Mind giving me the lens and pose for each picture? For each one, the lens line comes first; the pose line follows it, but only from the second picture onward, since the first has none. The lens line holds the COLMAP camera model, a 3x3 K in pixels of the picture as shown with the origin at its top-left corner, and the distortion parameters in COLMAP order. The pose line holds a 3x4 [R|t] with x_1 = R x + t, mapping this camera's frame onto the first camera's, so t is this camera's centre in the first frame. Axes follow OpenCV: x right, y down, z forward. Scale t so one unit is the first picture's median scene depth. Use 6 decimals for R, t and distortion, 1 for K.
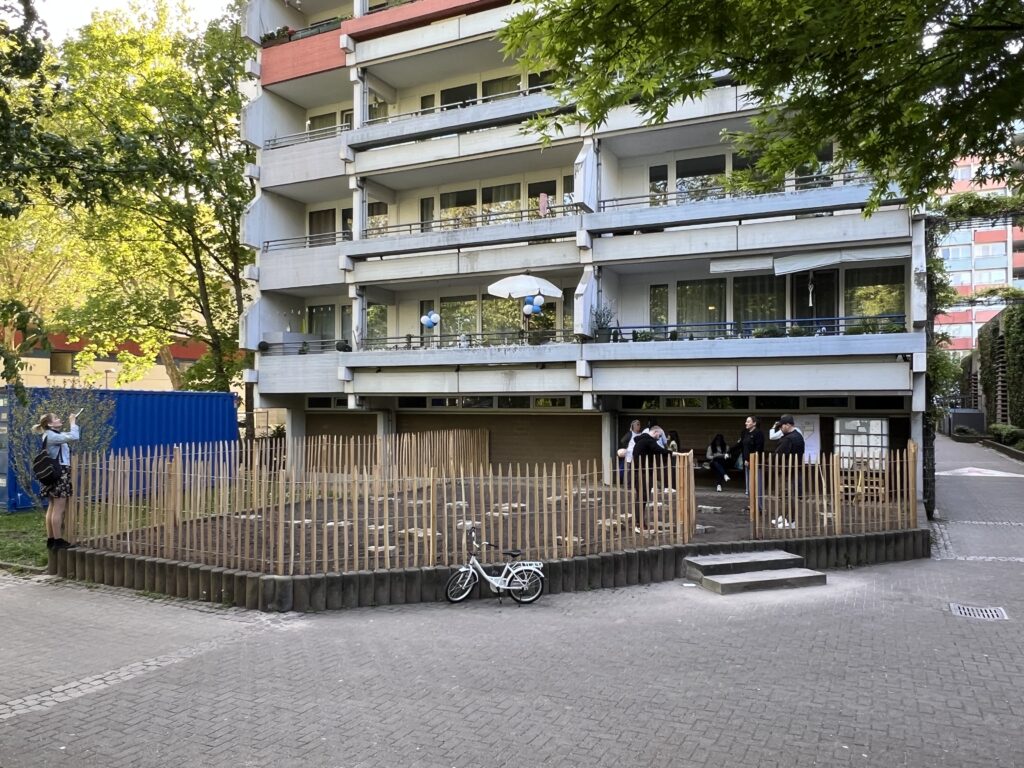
lens RADIAL K [[746.3, 0, 506.2], [0, 746.3, 390.2], [0, 0, 1]] dist [-0.007000, -0.005017]
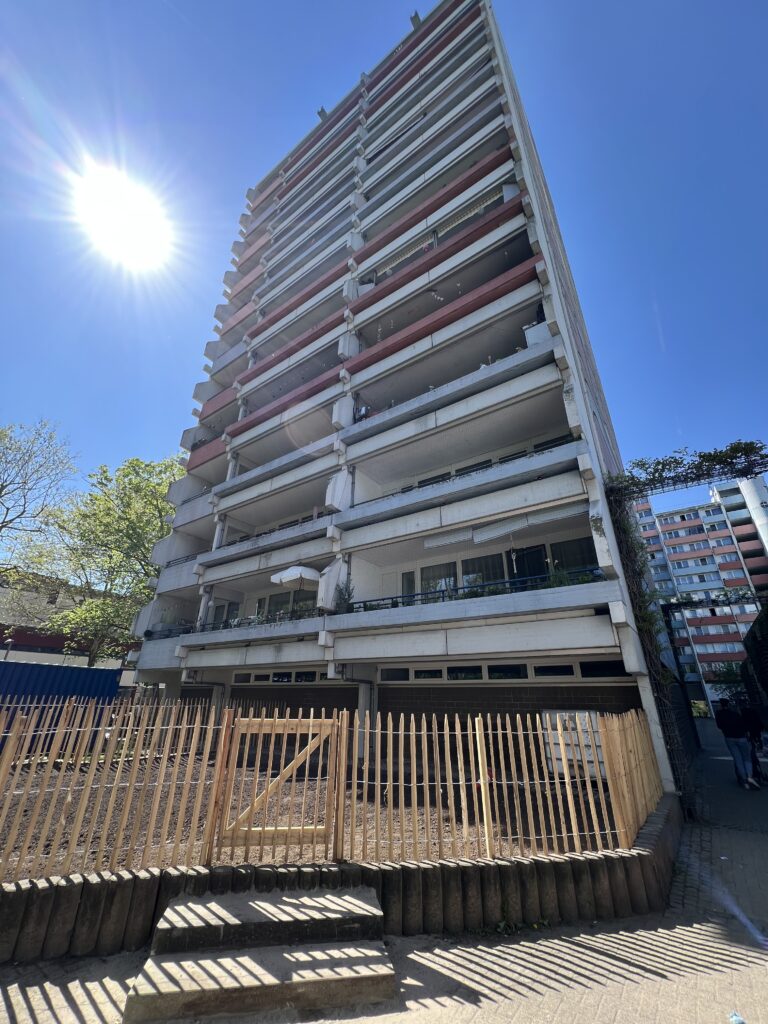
lens RADIAL K [[405.7, 0, 381.0], [0, 405.7, 511.6], [0, 0, 1]] dist [-0.005725, 0.000810]
pose [[0.985503, -0.060995, -0.158312, 0.291188], [-0.008434, 0.914369, -0.404793, 0.042637], [0.169446, 0.400260, 0.900600, 0.373506]]
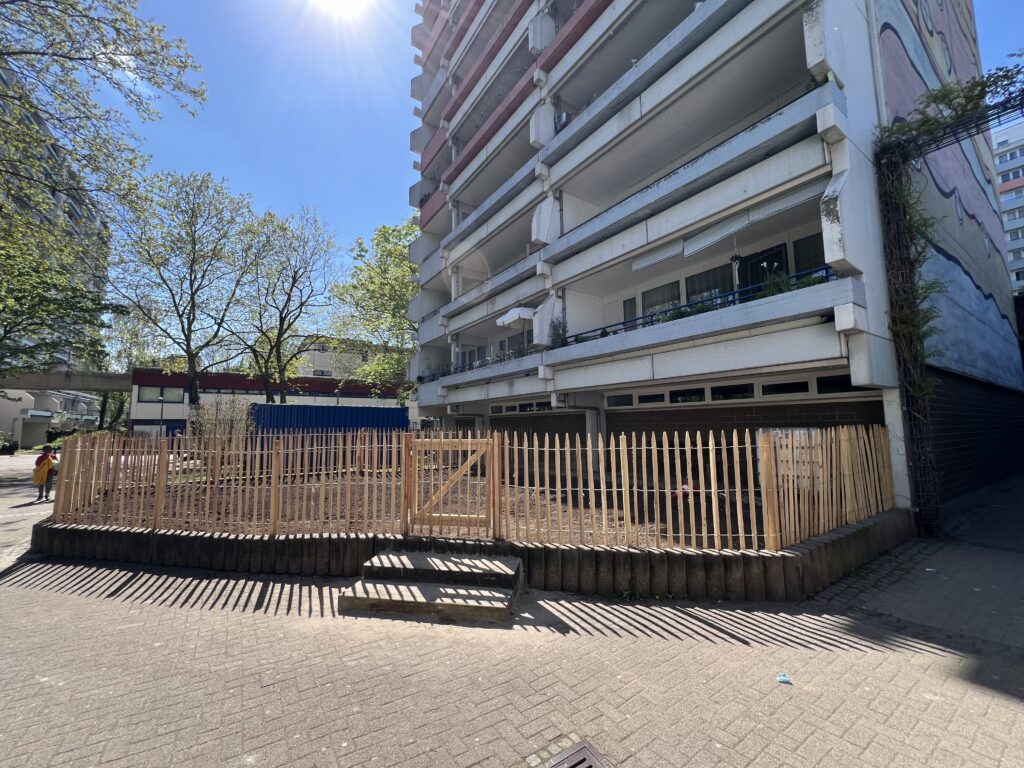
lens RADIAL K [[405.7, 0, 514.0], [0, 405.7, 384.5], [0, 0, 1]] dist [-0.005725, 0.000810]
pose [[0.863241, -0.064247, -0.500688, 0.381956], [0.024232, 0.995998, -0.086025, 0.045380], [0.504211, 0.062127, 0.861343, 0.401126]]
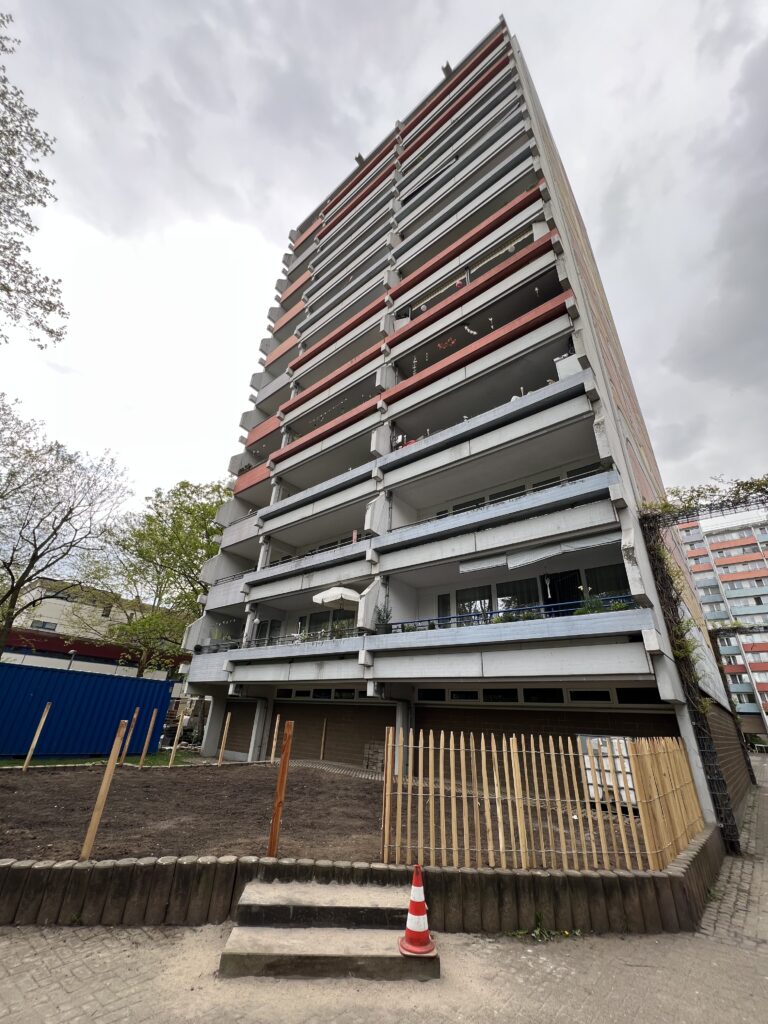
lens RADIAL K [[405.7, 0, 381.5], [0, 405.7, 511.7], [0, 0, 1]] dist [-0.005725, 0.000810]
pose [[0.969862, -0.069557, -0.233514, 0.291740], [-0.041218, 0.897736, -0.438602, 0.043968], [0.240141, 0.435008, 0.867813, 0.334067]]
